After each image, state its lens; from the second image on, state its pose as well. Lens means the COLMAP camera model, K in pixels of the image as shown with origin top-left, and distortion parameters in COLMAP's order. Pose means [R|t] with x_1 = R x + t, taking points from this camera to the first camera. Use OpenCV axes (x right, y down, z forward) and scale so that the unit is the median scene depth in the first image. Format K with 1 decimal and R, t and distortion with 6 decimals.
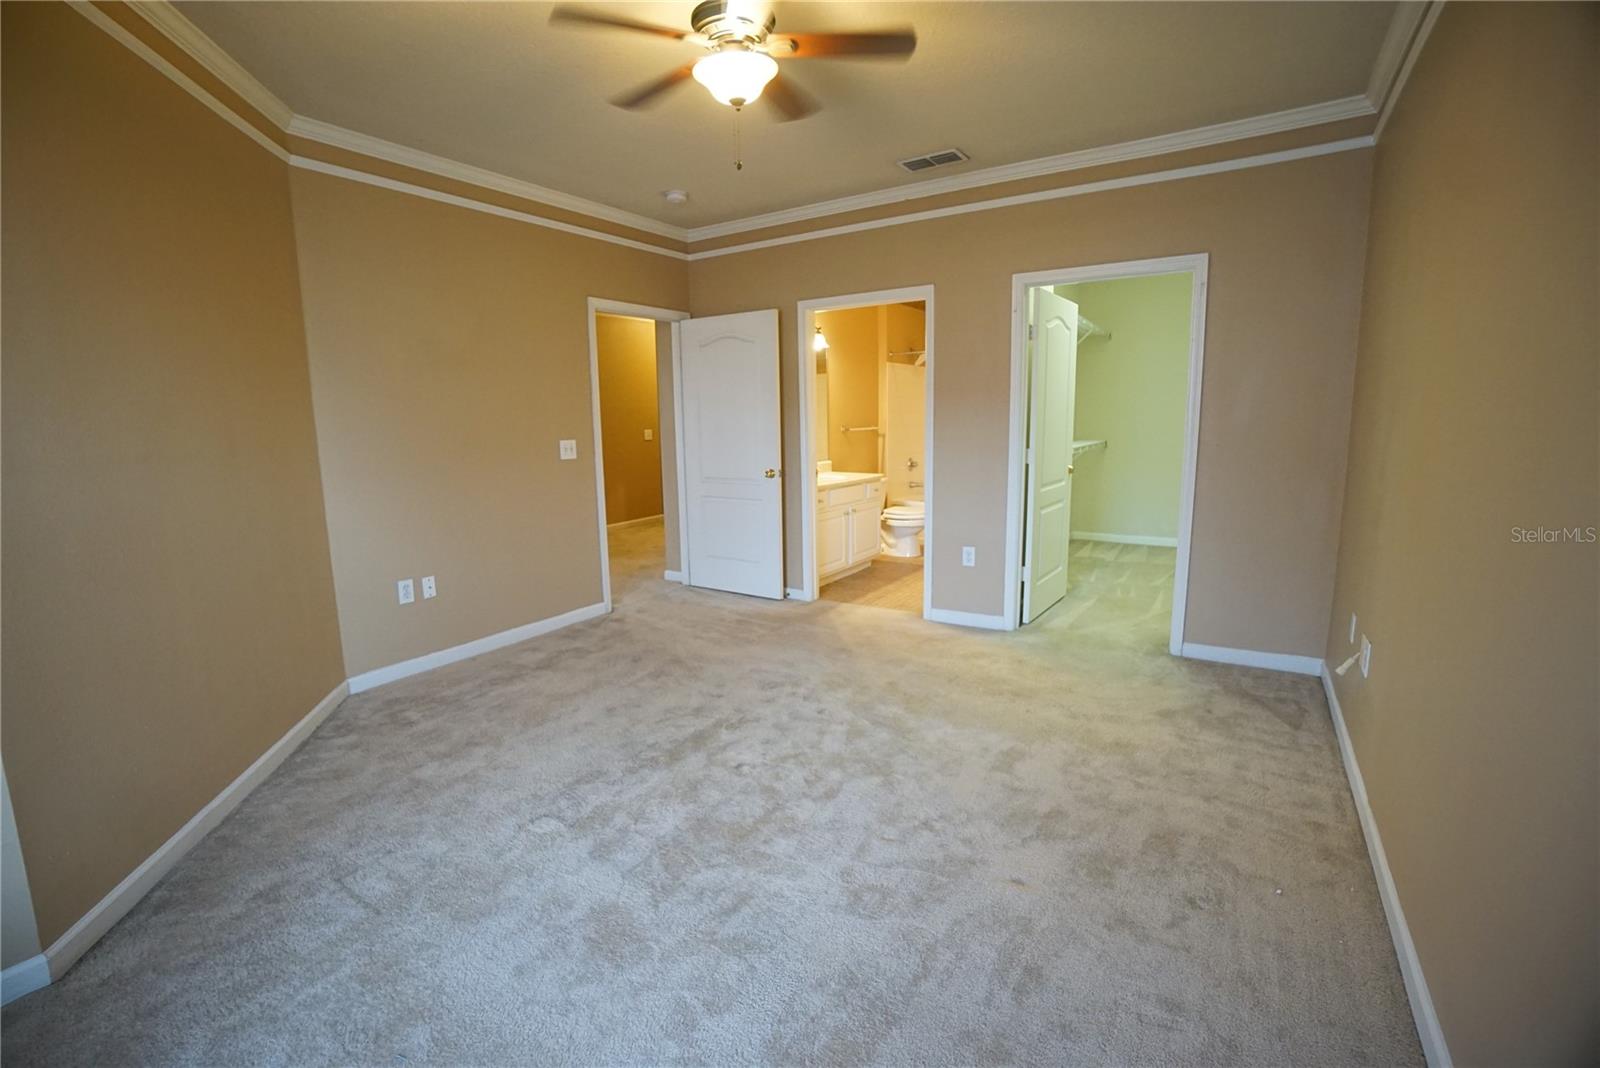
lens RADIAL K [[708.6, 0, 801.1], [0, 708.6, 527.5], [0, 0, 1]] dist [-0.040091, 0.009353]
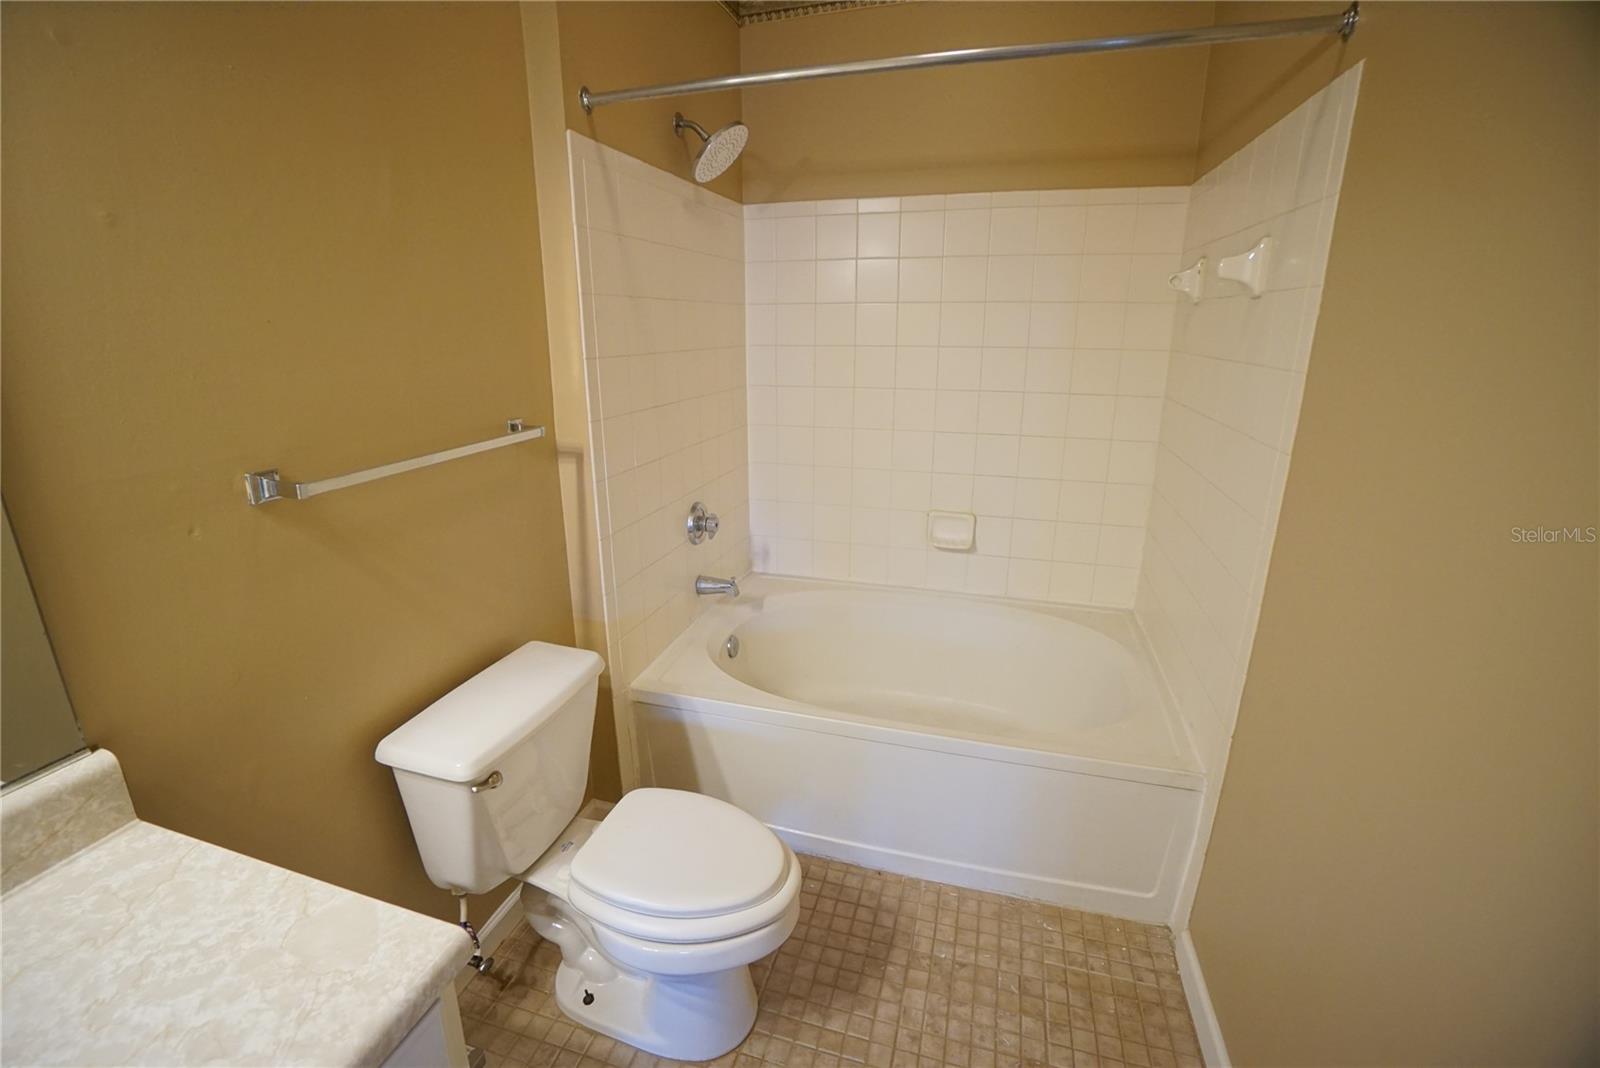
lens RADIAL K [[708.6, 0, 800.4], [0, 708.6, 515.1], [0, 0, 1]] dist [-0.040091, 0.009353]
pose [[0.958818, -0.062790, 0.276992, 0.122100], [0.033813, 0.993556, 0.108177, -0.133549], [-0.282000, -0.094356, 0.954763, 0.745603]]
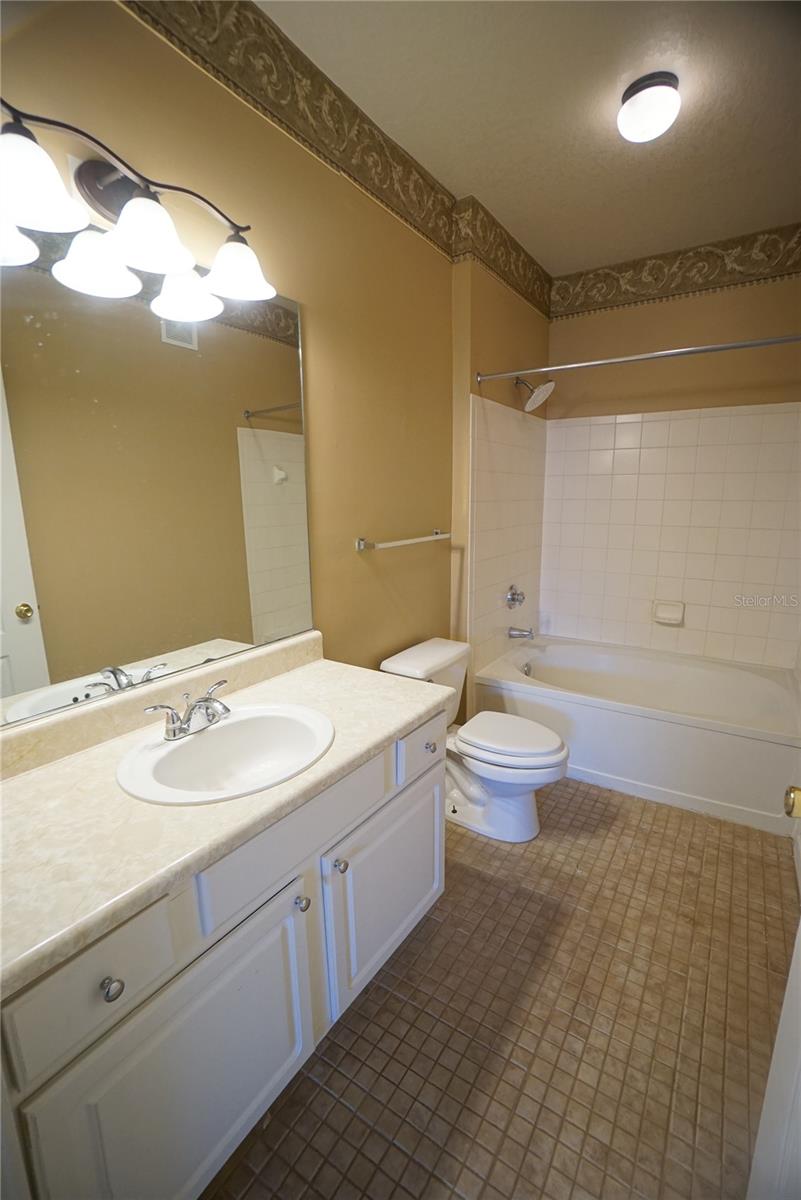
lens RADIAL K [[531.4, 0, 402.7], [0, 531.4, 604.8], [0, 0, 1]] dist [-0.040091, 0.009353]
pose [[0.999959, 0.006828, -0.005922, 0.078591], [-0.006564, 0.999037, 0.043378, -0.107570], [0.006213, -0.043337, 0.999041, 0.631519]]
